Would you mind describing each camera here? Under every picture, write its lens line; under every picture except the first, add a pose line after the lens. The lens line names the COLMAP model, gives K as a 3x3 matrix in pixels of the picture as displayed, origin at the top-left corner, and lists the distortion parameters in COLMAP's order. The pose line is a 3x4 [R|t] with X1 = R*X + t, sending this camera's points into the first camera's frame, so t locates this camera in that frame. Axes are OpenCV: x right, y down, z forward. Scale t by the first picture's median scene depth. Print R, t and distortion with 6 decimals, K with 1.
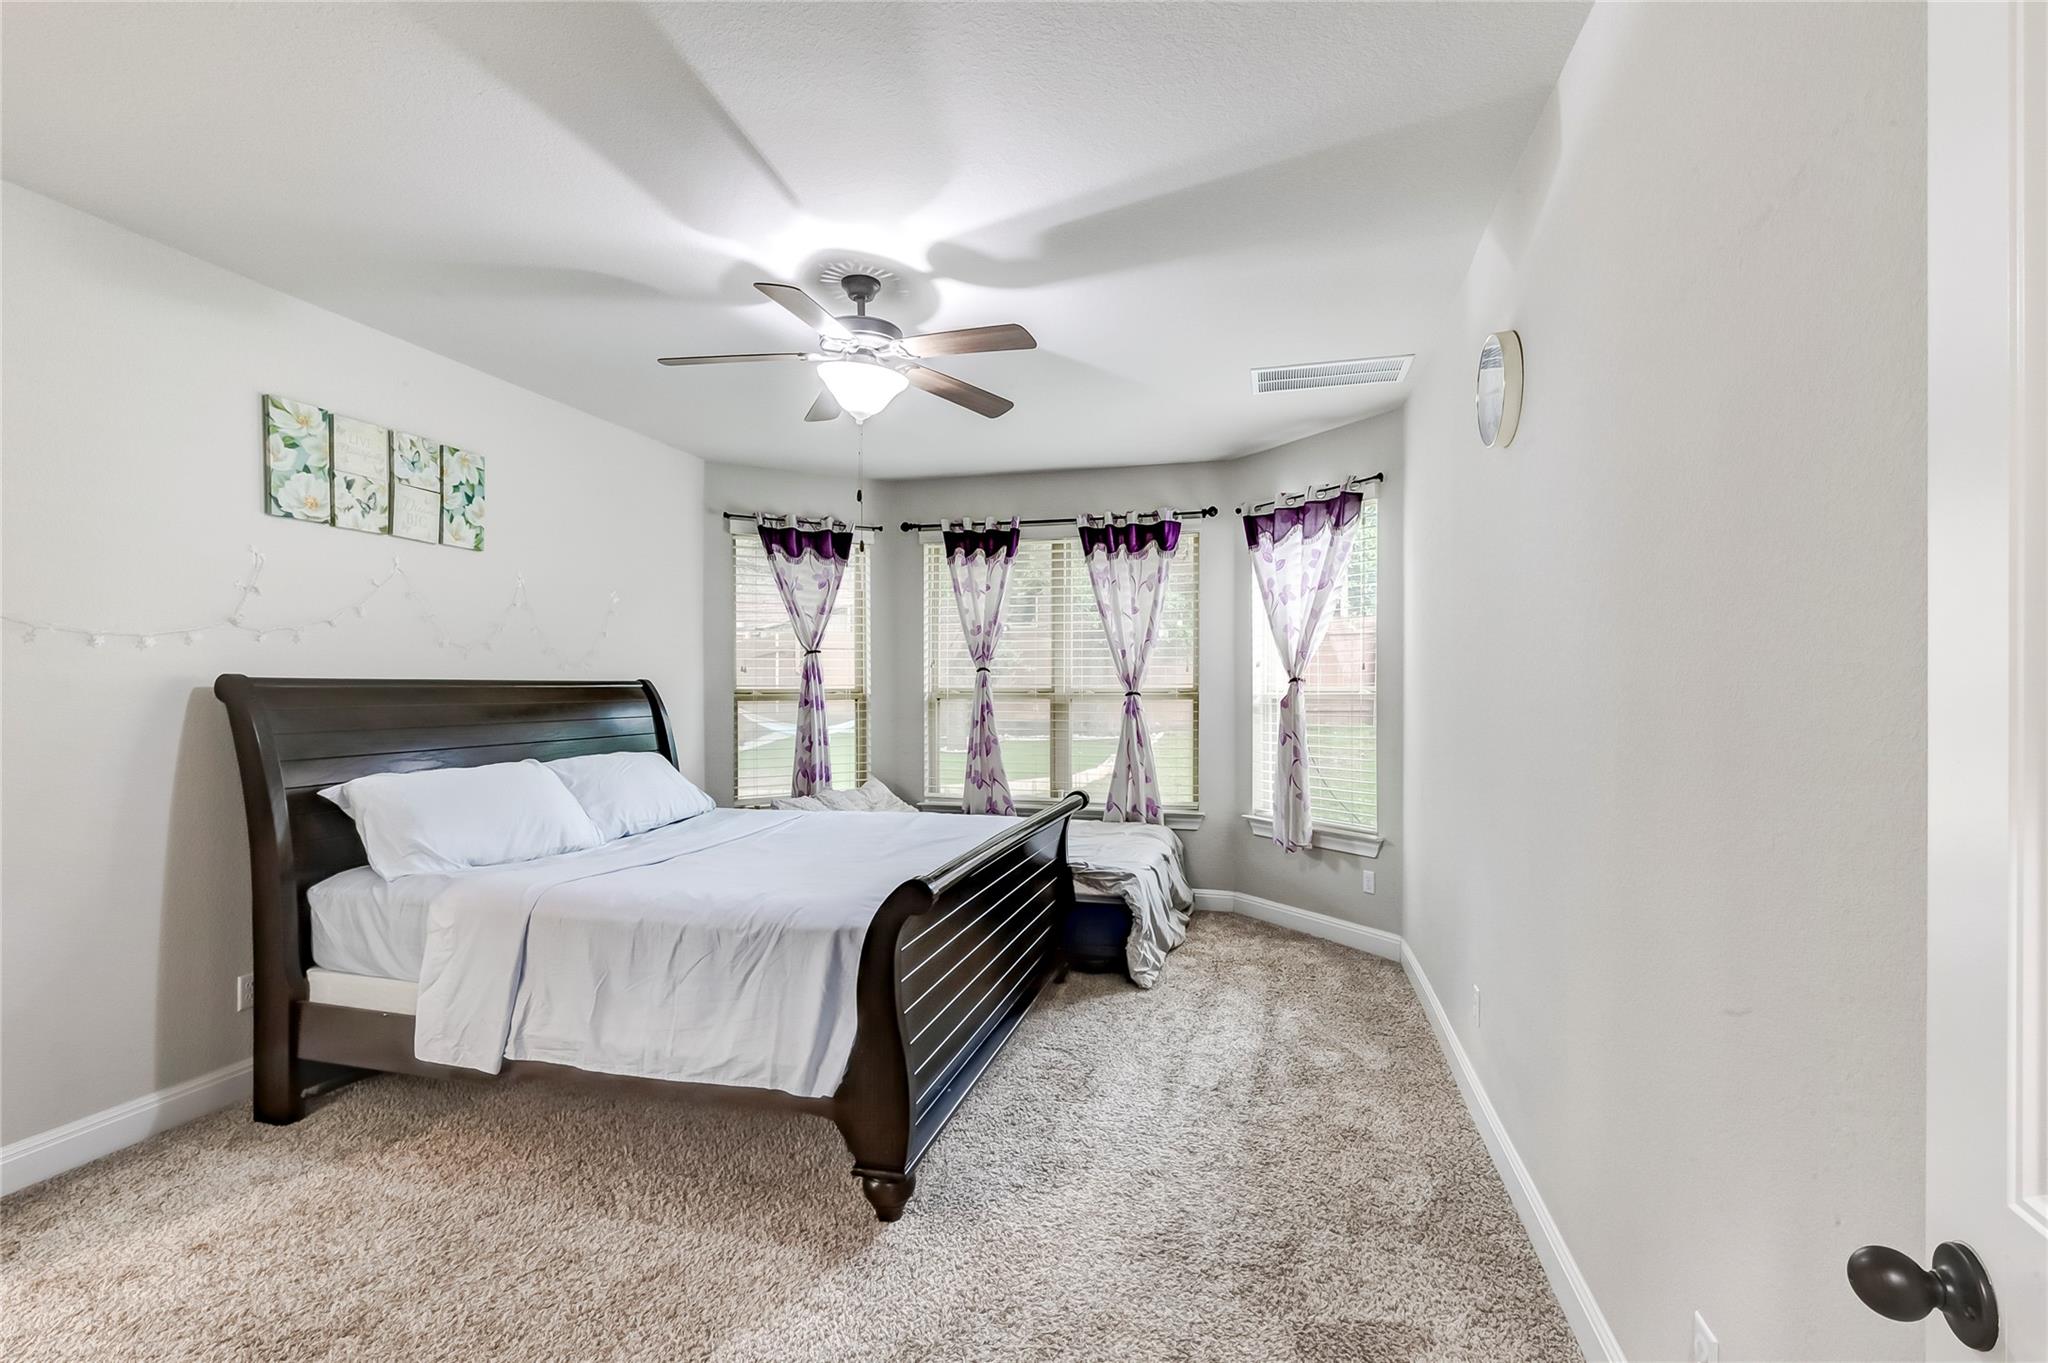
lens RADIAL K [[922.1, 0, 1024.9], [0, 922.1, 688.6], [0, 0, 1]] dist [0.003319, 0.000062]
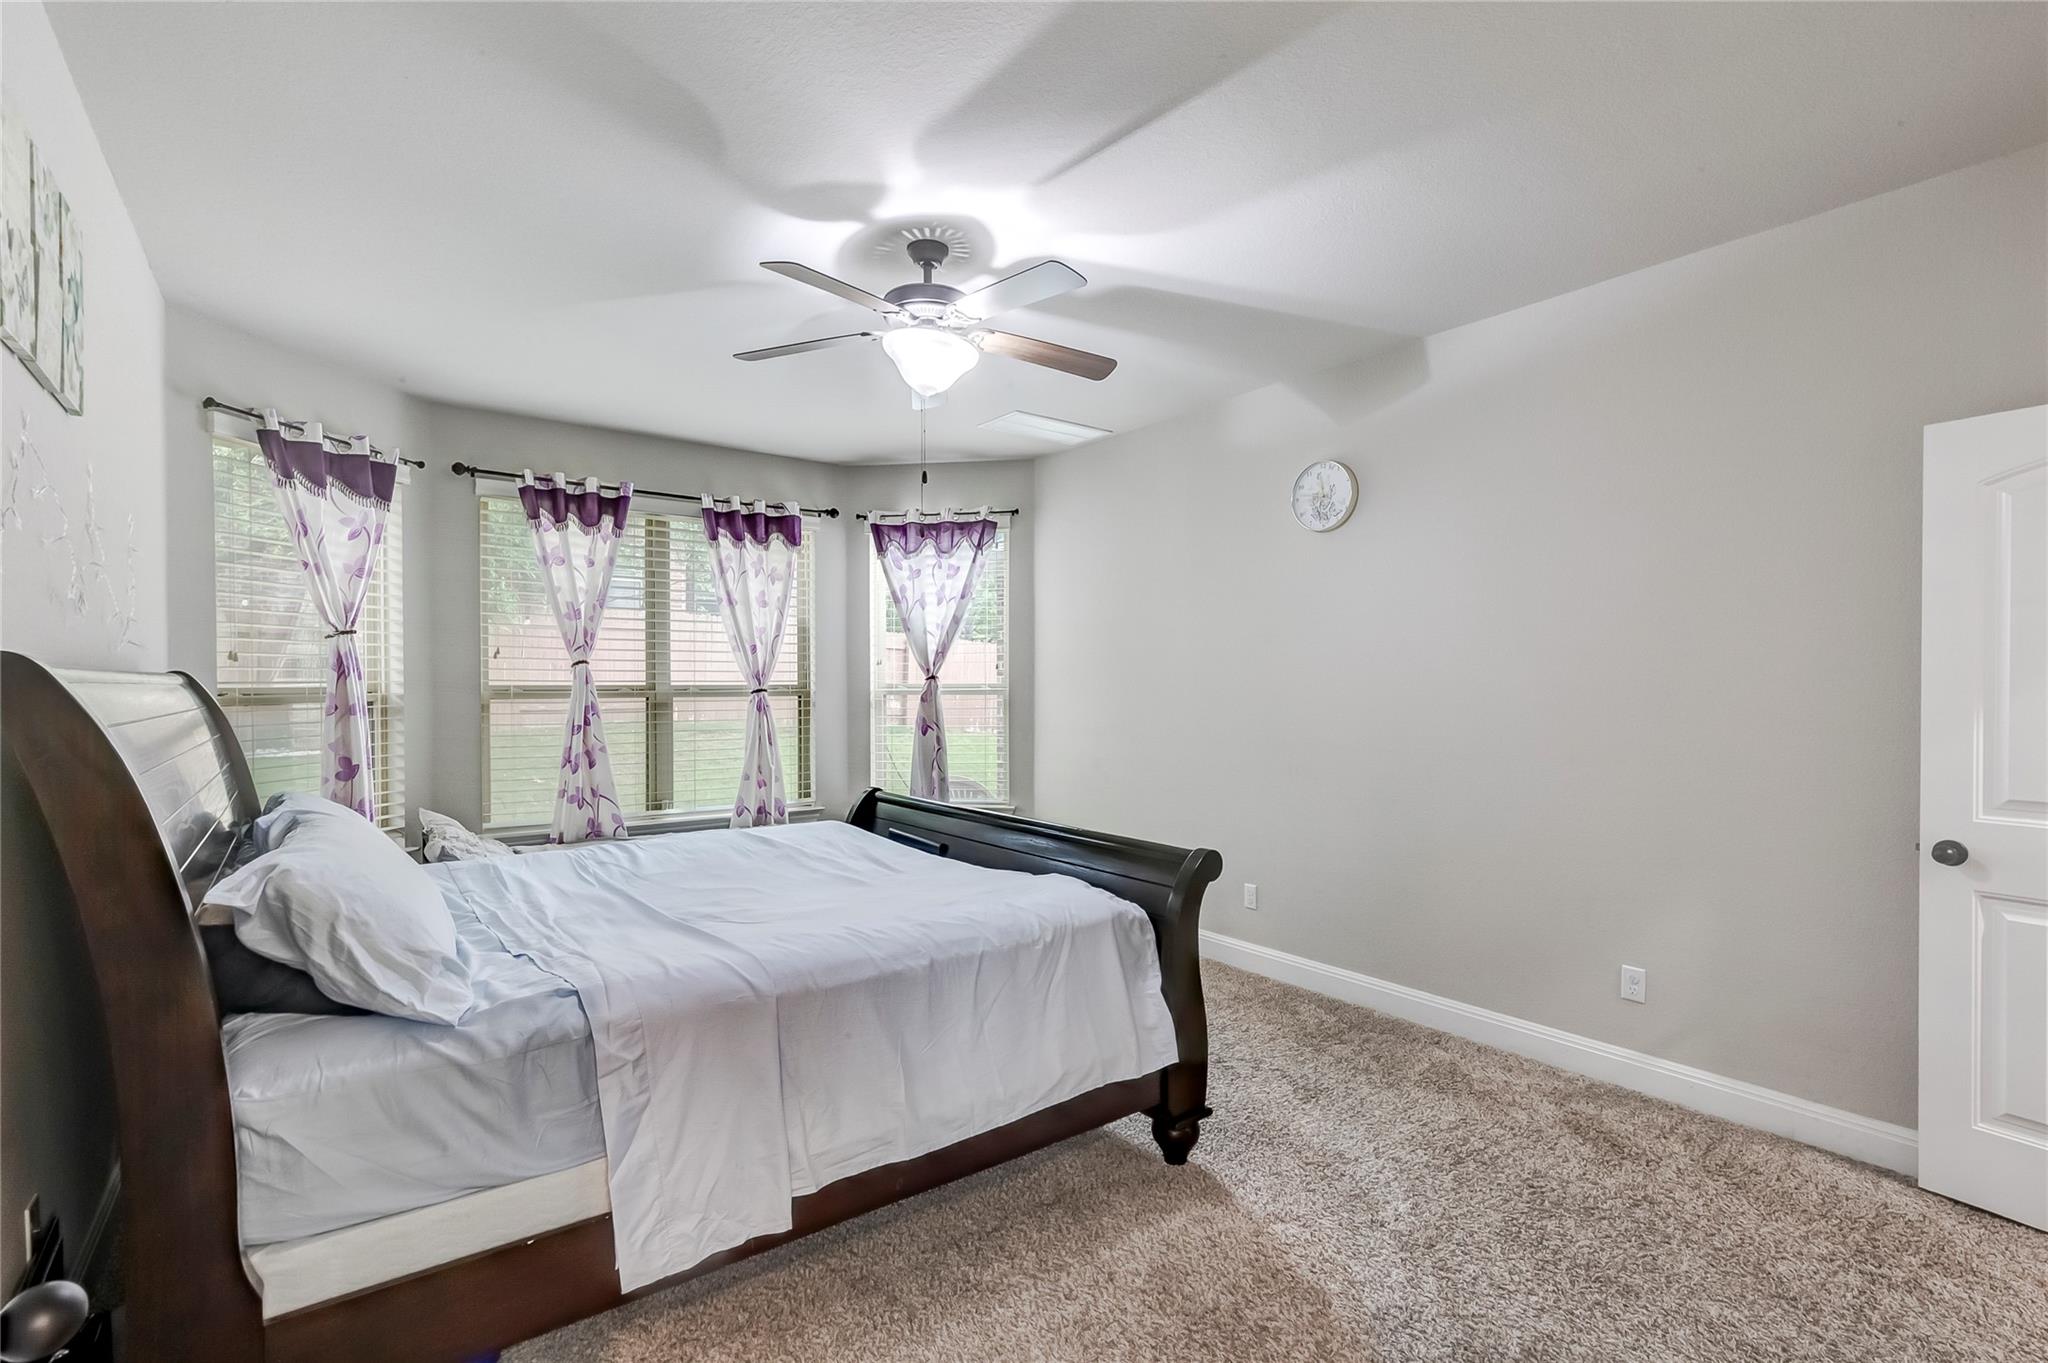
lens RADIAL K [[929.7, 0, 1024.0], [0, 929.7, 681.5], [0, 0, 1]] dist [-0.014554, -0.000556]
pose [[0.602443, 0.002328, 0.798159, -0.488090], [0.004175, 0.999973, -0.006068, 0.002870], [-0.798151, 0.006988, 0.602417, 0.202778]]
